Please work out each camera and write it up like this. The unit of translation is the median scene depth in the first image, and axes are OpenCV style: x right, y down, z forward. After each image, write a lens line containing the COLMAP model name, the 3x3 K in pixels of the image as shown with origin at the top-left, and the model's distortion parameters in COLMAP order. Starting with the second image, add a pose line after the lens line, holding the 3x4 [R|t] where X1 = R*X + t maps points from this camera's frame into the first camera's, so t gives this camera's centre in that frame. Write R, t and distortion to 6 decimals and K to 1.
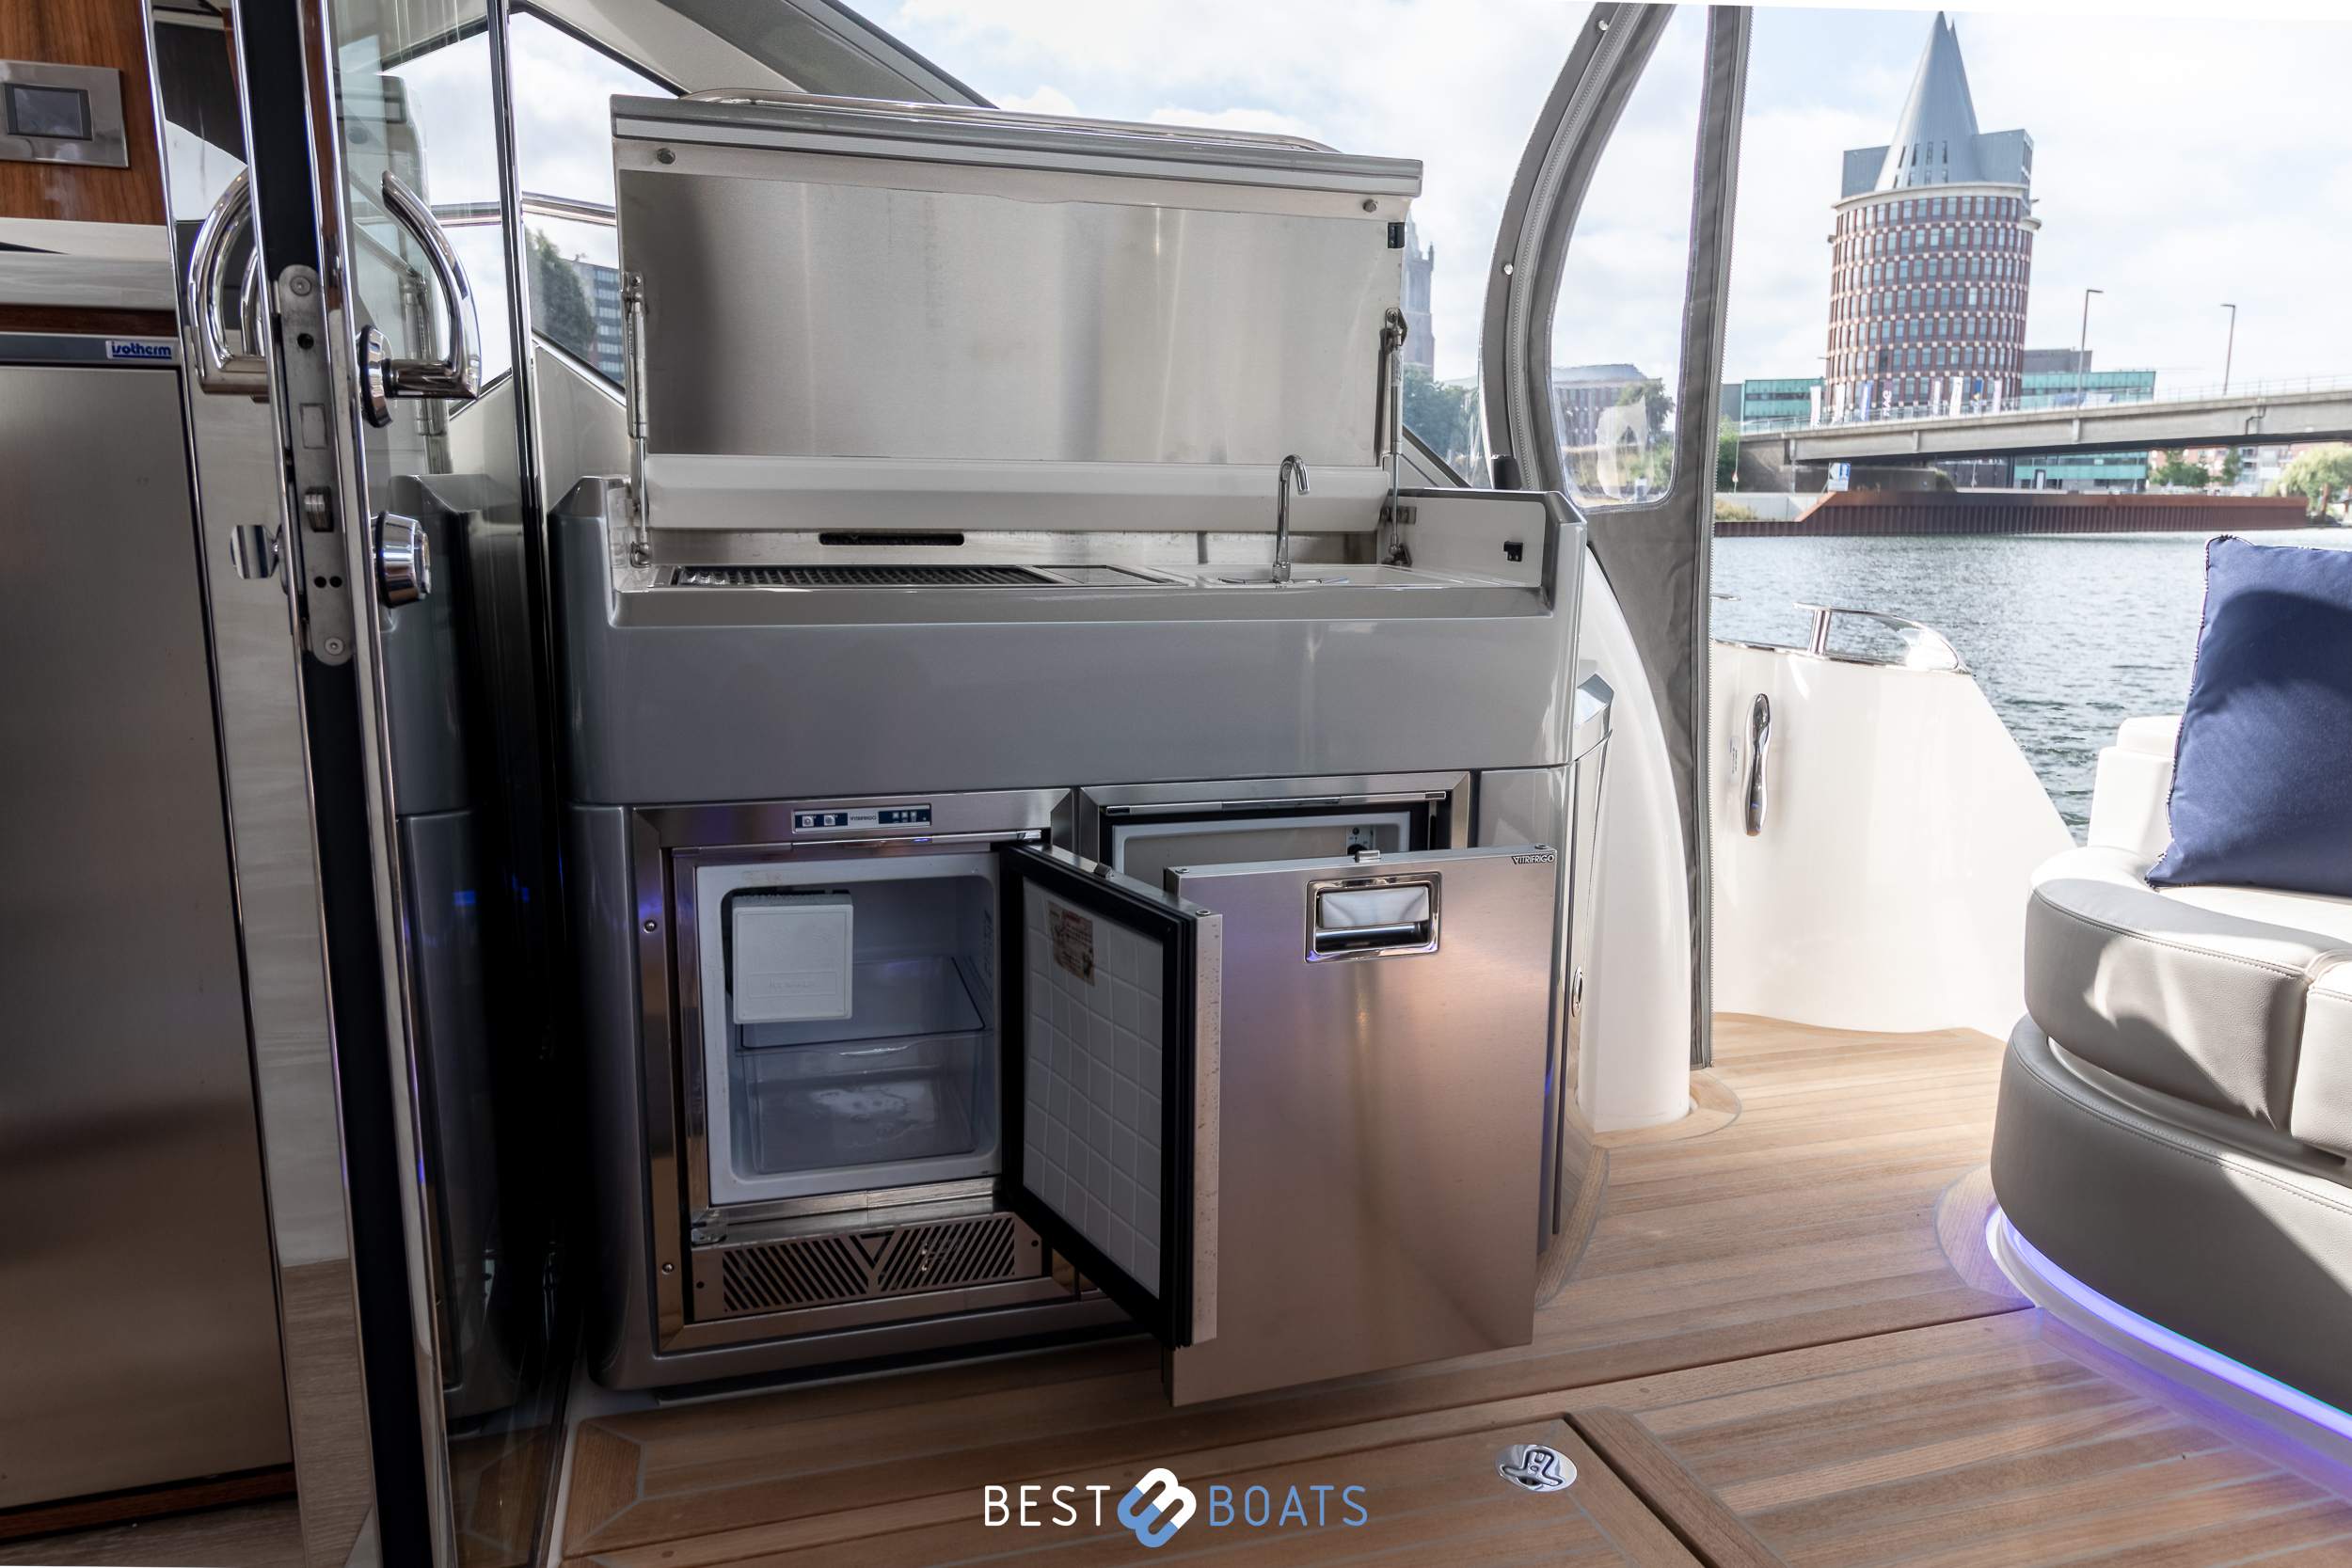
lens RADIAL K [[1611.1, 0, 1180.0], [0, 1611.1, 790.4], [0, 0, 1]] dist [0.000869, 0.000106]
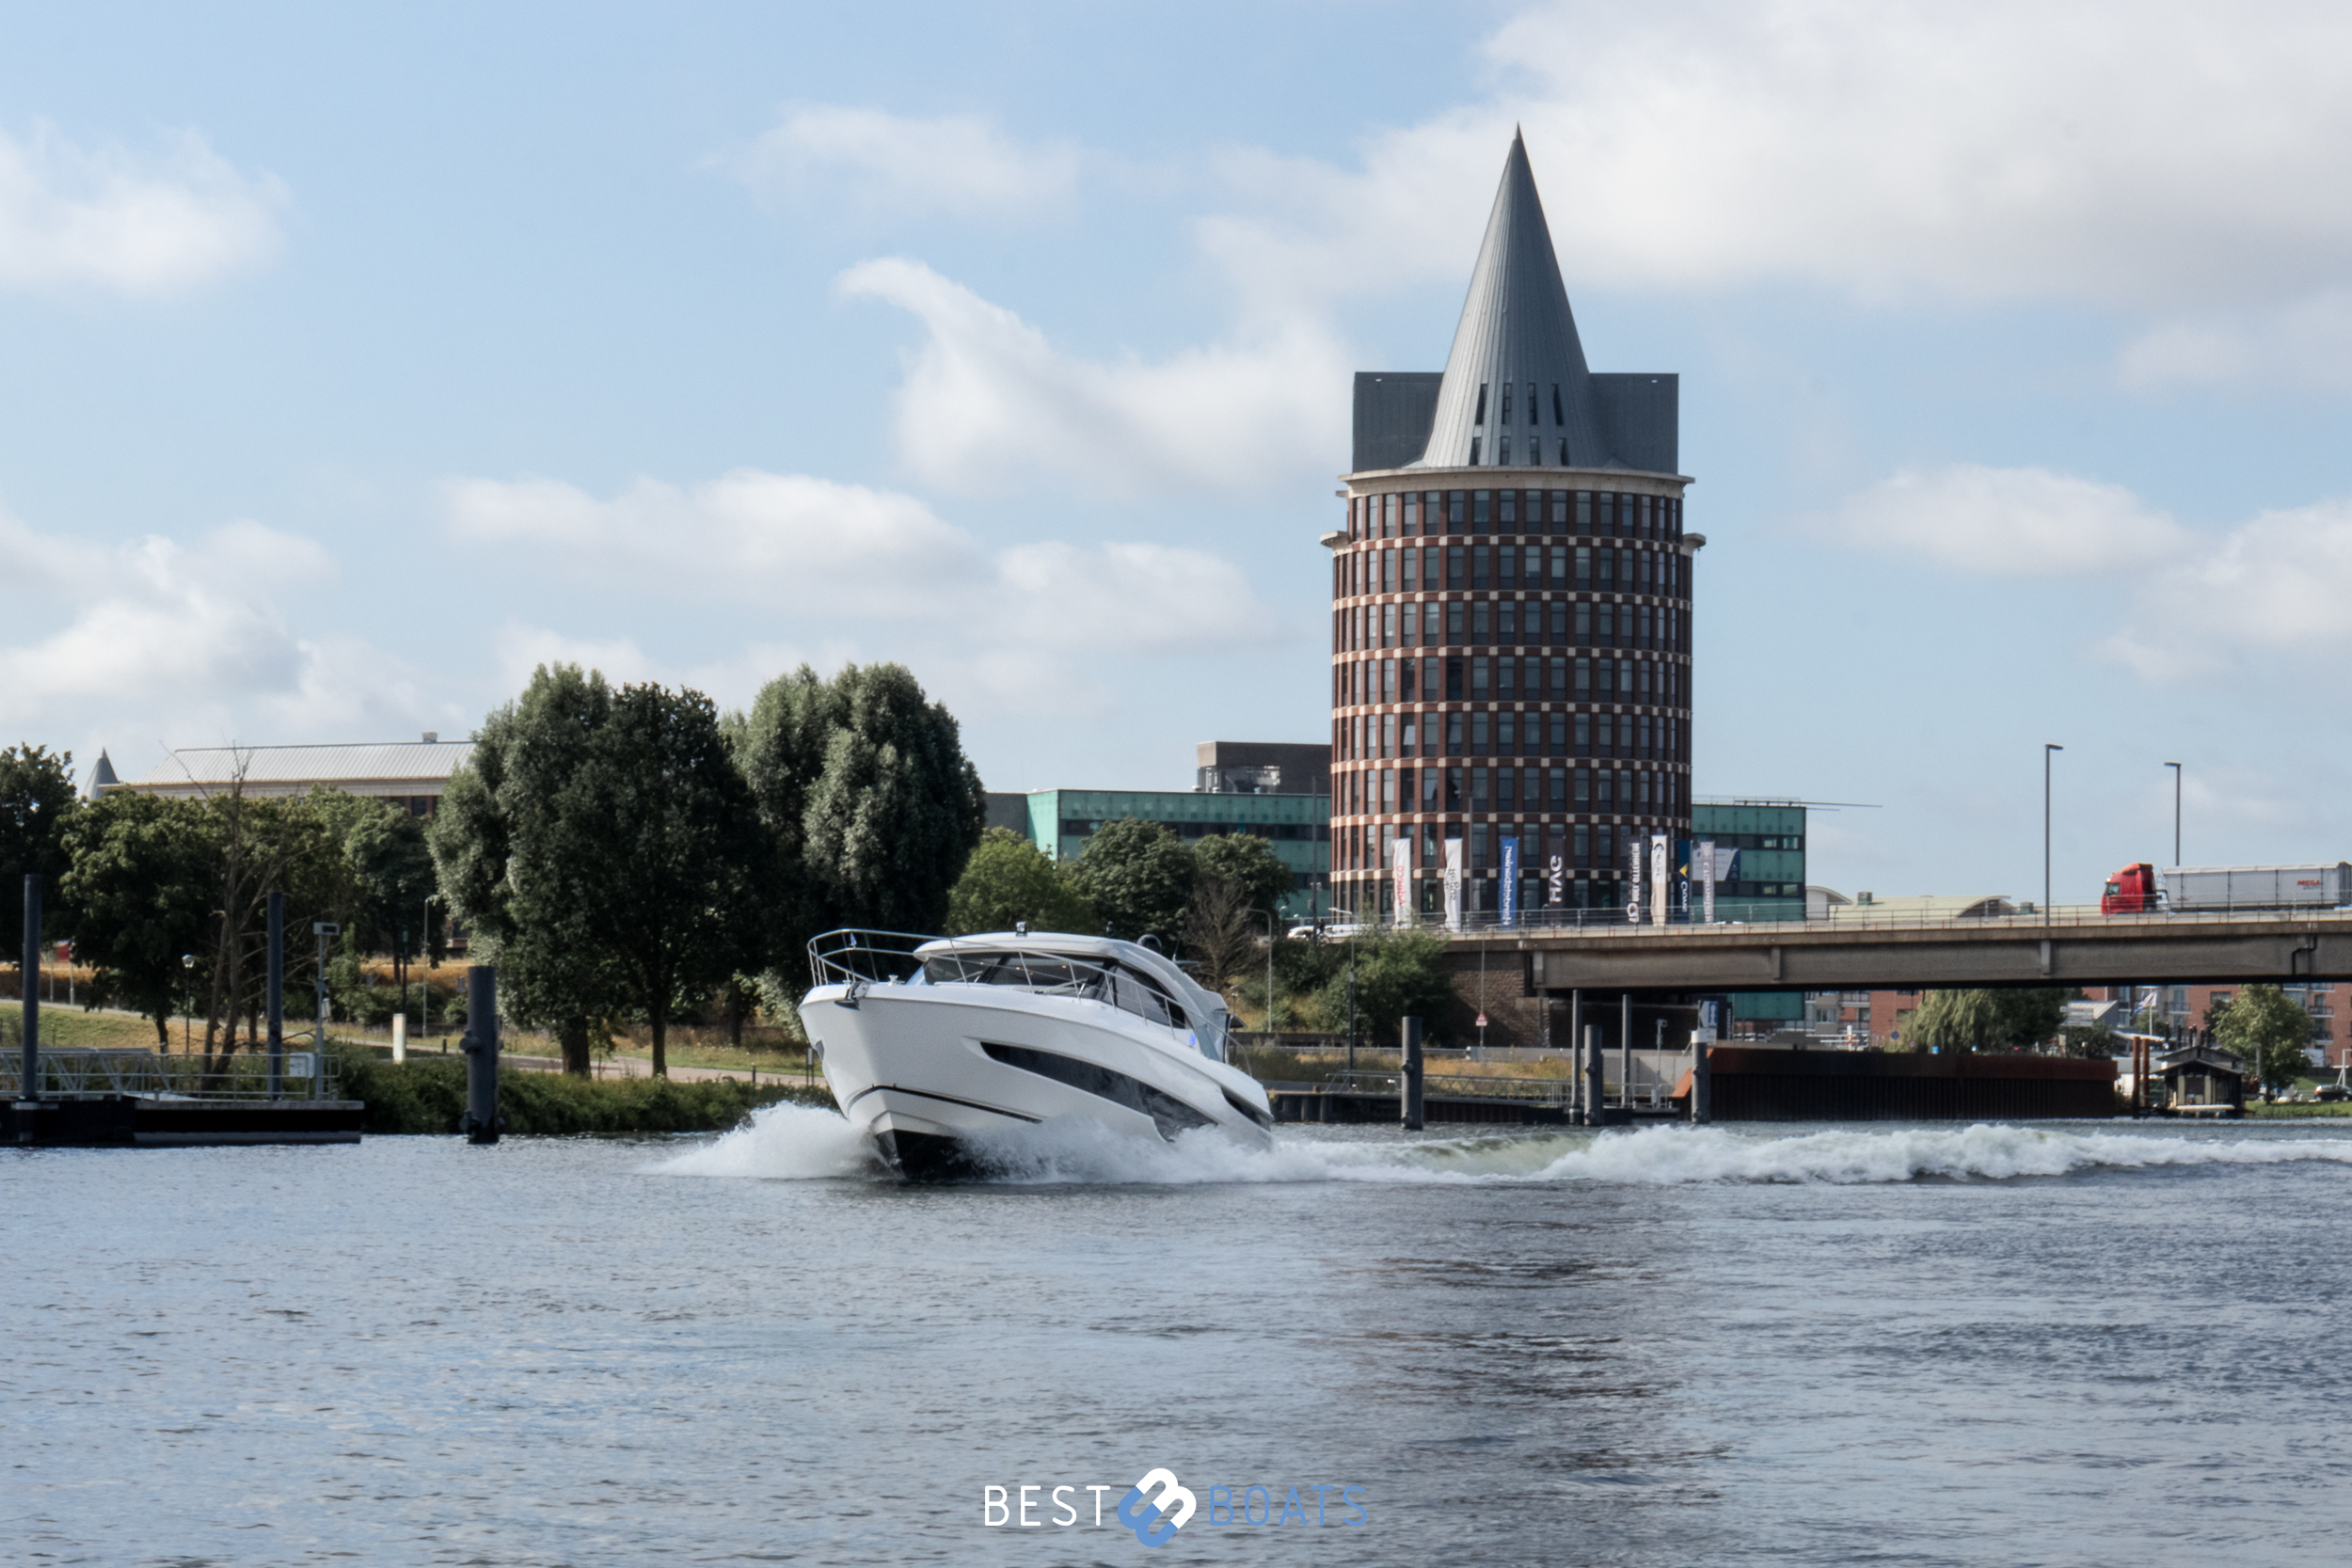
lens RADIAL K [[5349.1, 0, 1175.6], [0, 5349.1, 784.4], [0, 0, 1]] dist [-0.026458, 0.000000]
pose [[0.866743, 0.037786, 0.497322, -0.495779], [0.073597, 0.976521, -0.202462, 0.067569], [-0.493295, 0.212084, 0.843611, -0.382073]]
